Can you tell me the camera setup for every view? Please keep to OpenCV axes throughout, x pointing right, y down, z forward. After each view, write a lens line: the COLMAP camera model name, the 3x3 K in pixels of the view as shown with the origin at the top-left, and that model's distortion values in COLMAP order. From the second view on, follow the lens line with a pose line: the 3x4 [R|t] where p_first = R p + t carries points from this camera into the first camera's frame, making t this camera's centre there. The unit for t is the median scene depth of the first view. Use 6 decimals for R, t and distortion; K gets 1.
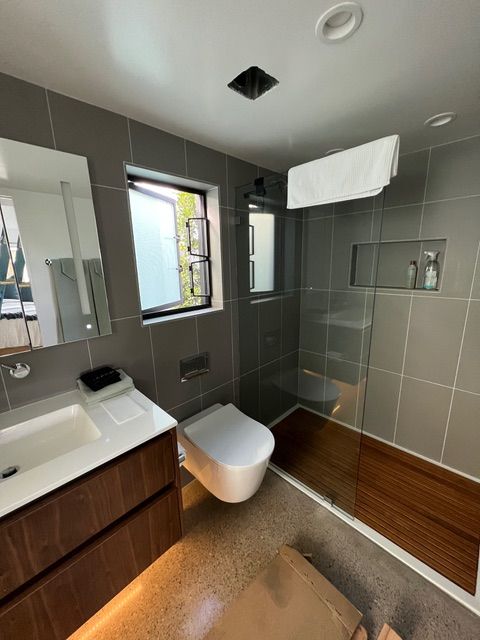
lens RADIAL K [[256.0, 0, 239.3], [0, 256.0, 320.0], [0, 0, 1]] dist [-0.003124, -0.000337]
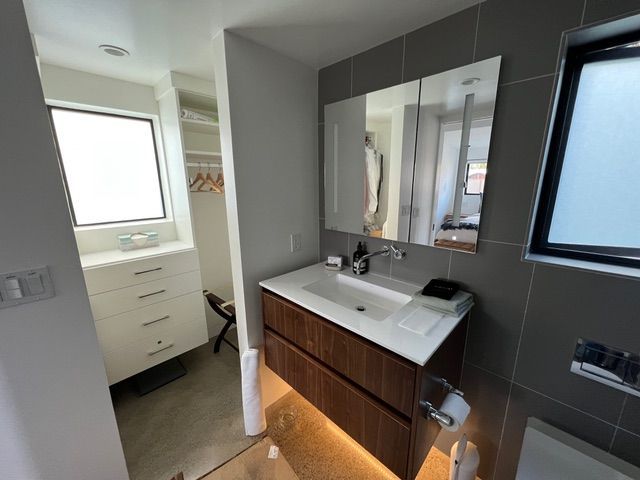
lens RADIAL K [[256.0, 0, 319.2], [0, 256.0, 239.9], [0, 0, 1]] dist [-0.003124, -0.000337]
pose [[0.005716, 0.249802, -0.968280, 0.427972], [-0.215046, 0.945948, 0.242771, -0.109314], [0.976587, 0.206837, 0.059126, 0.468217]]
